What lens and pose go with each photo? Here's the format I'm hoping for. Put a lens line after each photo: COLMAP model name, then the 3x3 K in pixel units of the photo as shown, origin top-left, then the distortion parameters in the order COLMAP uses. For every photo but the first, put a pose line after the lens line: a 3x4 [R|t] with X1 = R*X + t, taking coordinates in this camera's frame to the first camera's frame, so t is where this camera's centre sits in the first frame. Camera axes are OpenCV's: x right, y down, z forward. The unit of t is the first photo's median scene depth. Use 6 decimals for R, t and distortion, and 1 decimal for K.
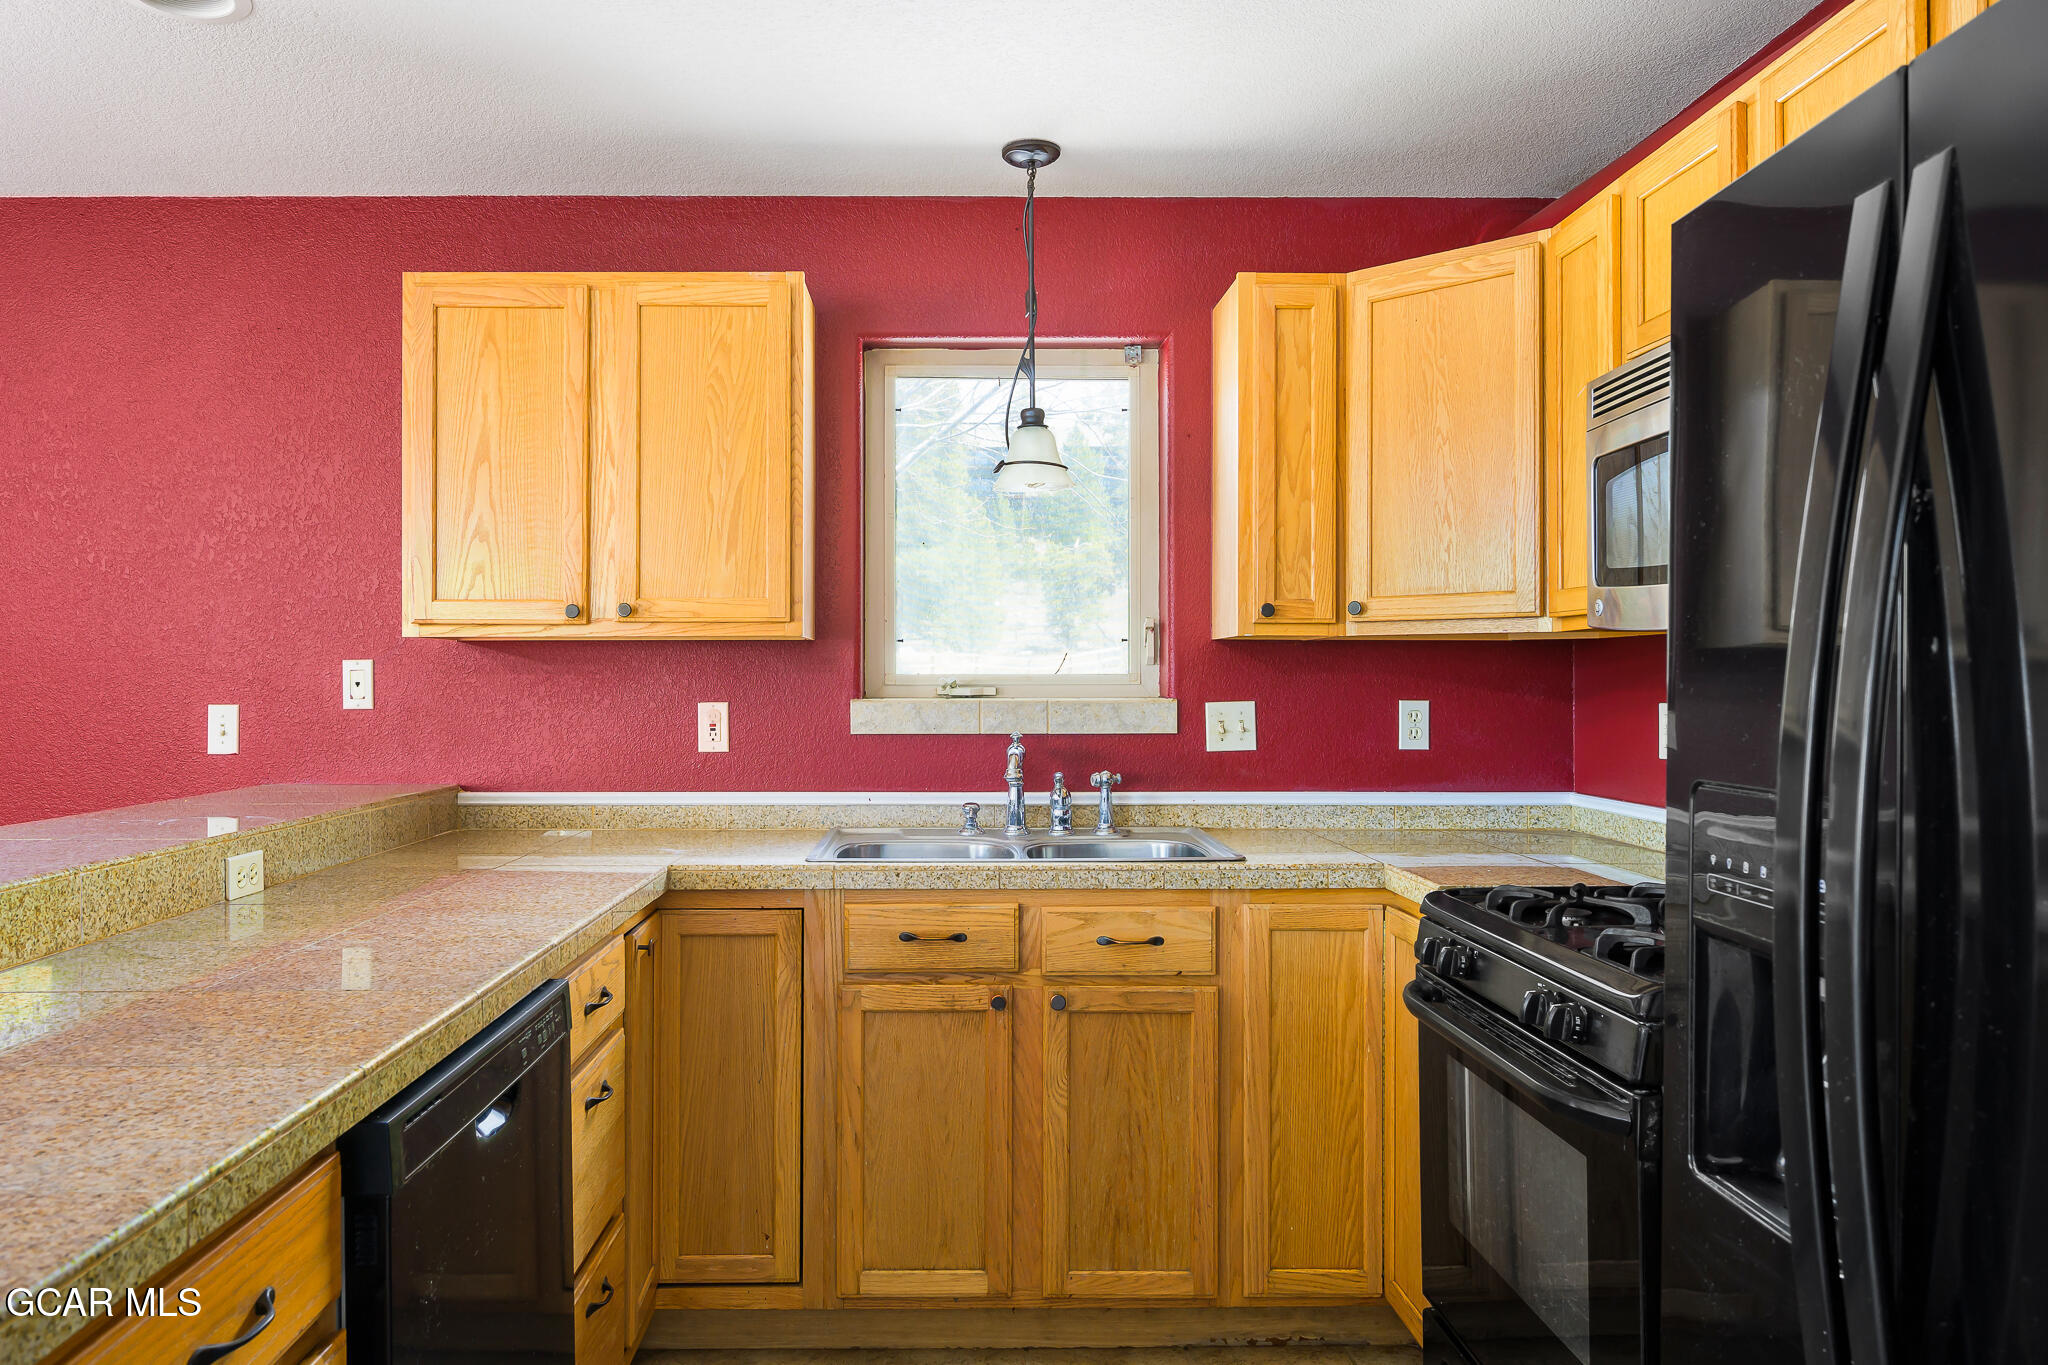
lens RADIAL K [[1423.9, 0, 959.4], [0, 1423.9, 671.8], [0, 0, 1]] dist [-0.001031, 0.000290]
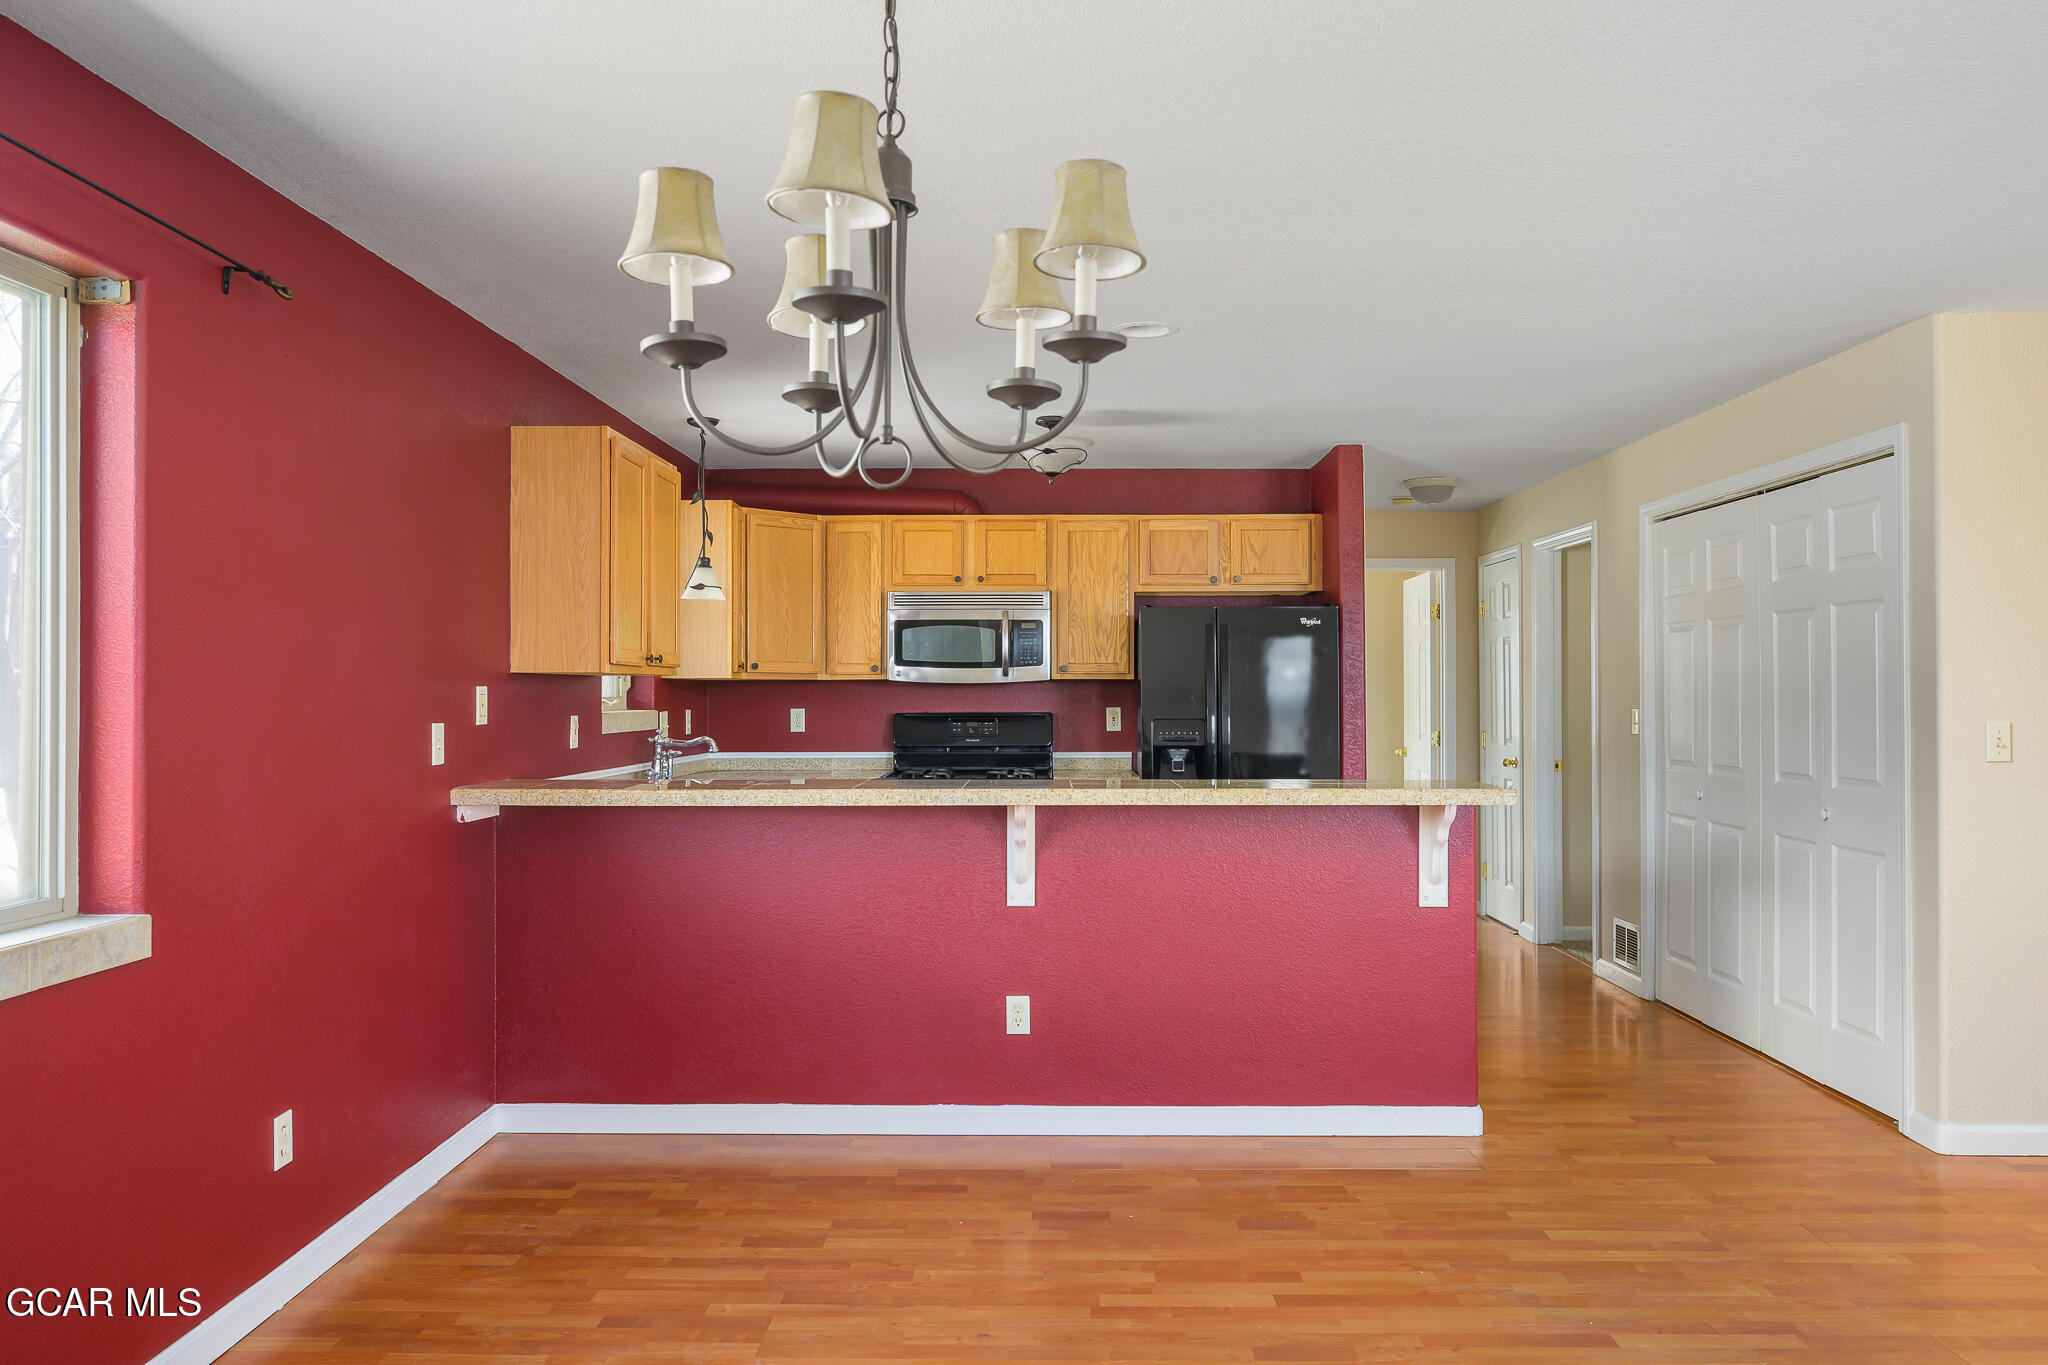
lens RADIAL K [[1466.5, 0, 1044.3], [0, 1466.5, 681.5], [0, 0, 1]] dist [-0.005782, -0.001074]
pose [[0.009769, 0.008908, 0.999913, -1.919146], [-0.004730, 0.999950, -0.008862, -0.003579], [-0.999941, -0.004643, 0.009811, 0.537974]]
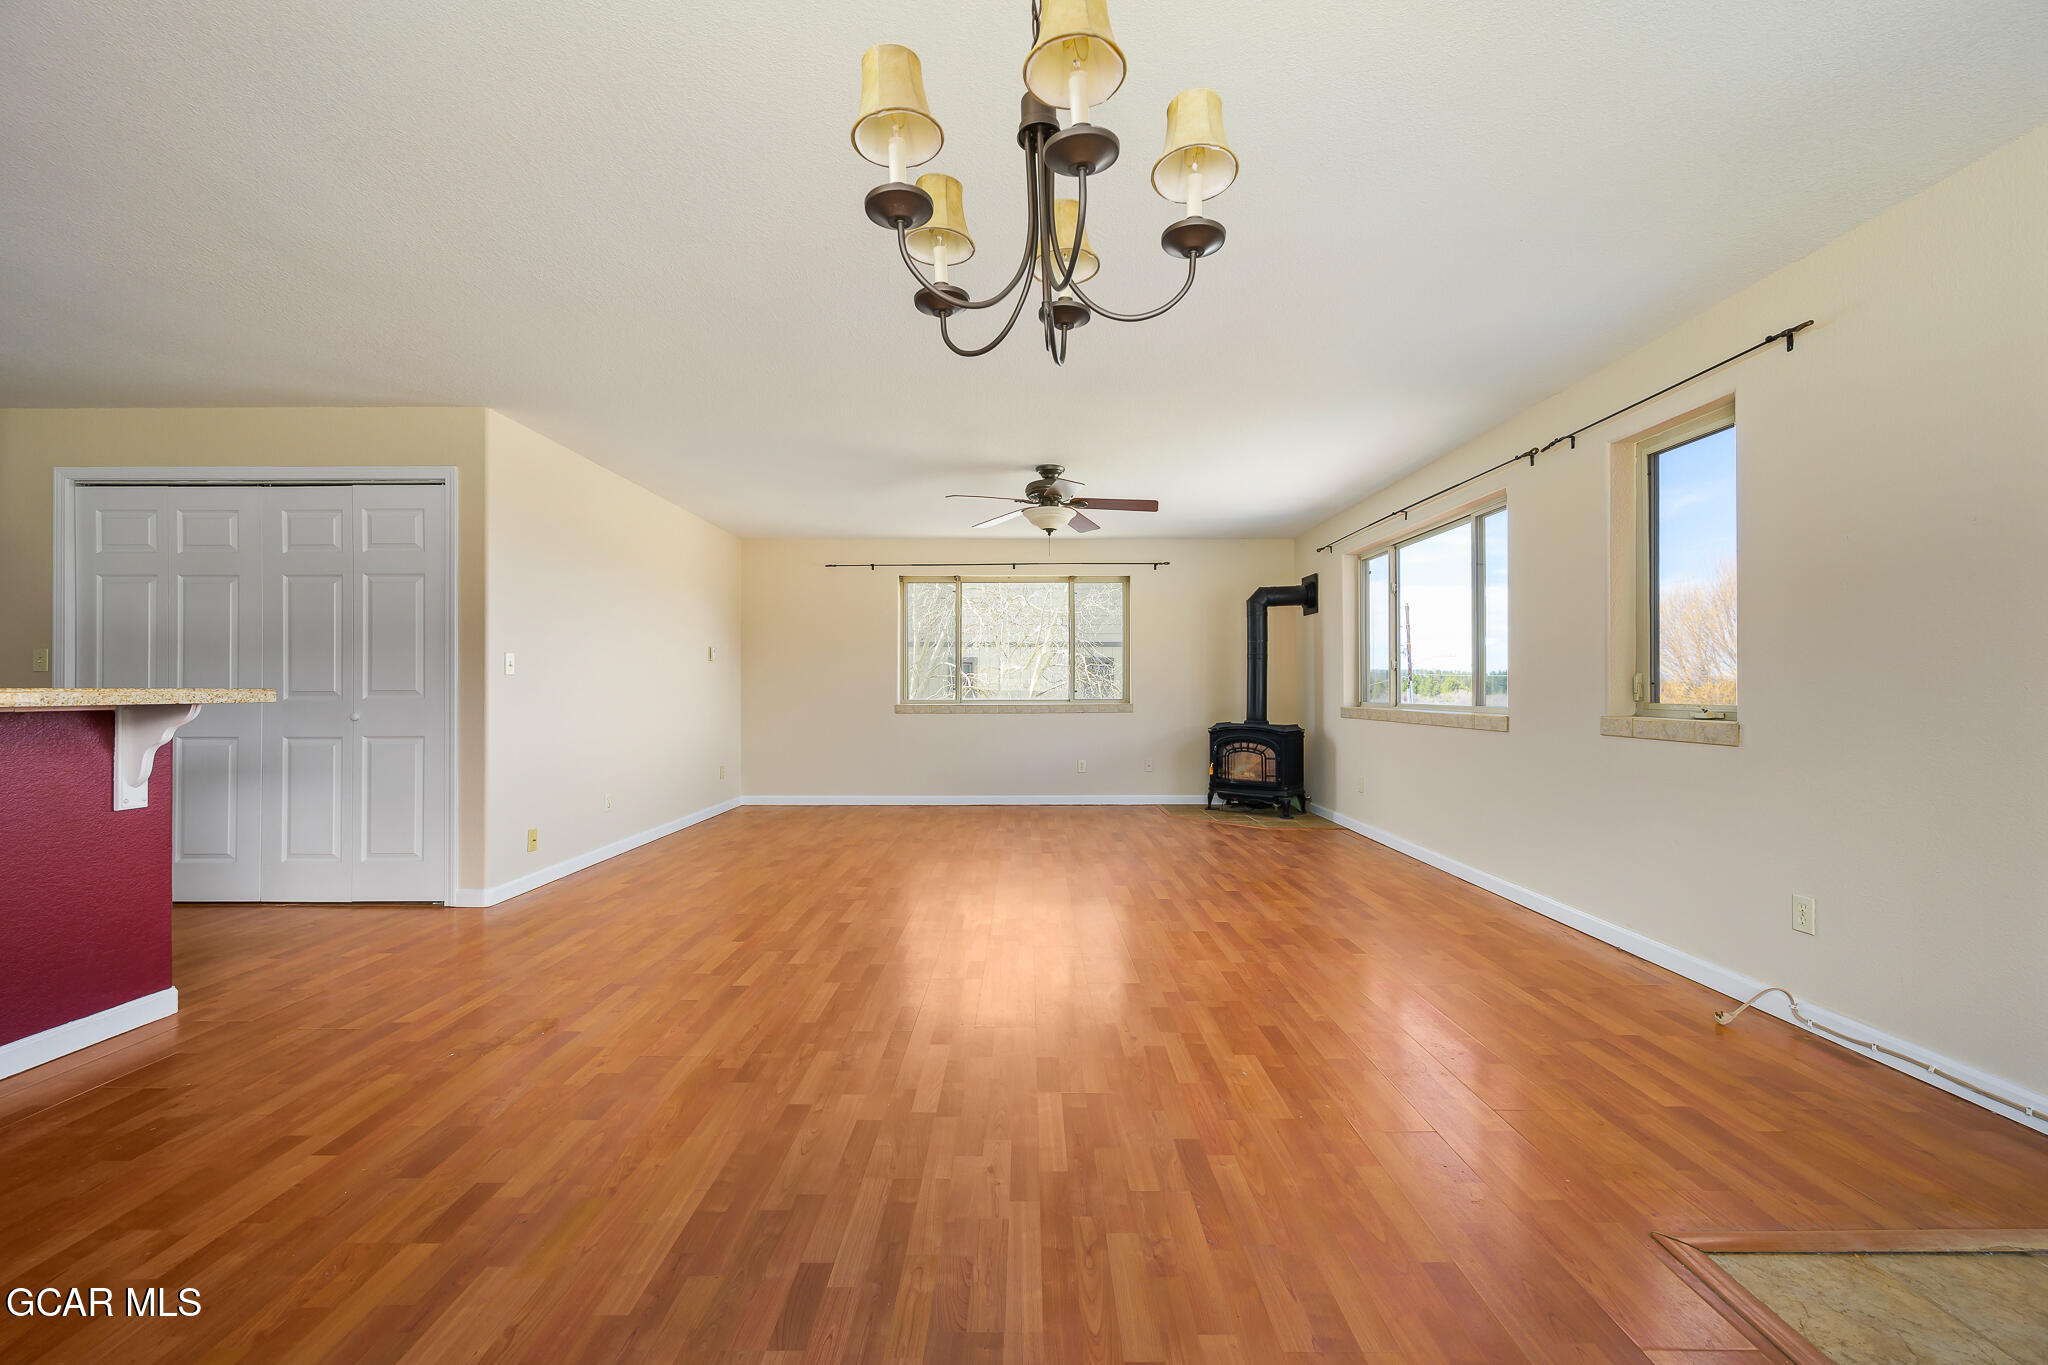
lens RADIAL K [[810.4, 0, 1020.3], [0, 810.4, 686.8], [0, 0, 1]] dist [-0.000056, -0.000260]
pose [[-0.999988, 0.002763, 0.004153, -1.370103], [0.002739, 0.999979, -0.005912, 0.087924], [-0.004169, -0.005901, -0.999974, 0.999842]]
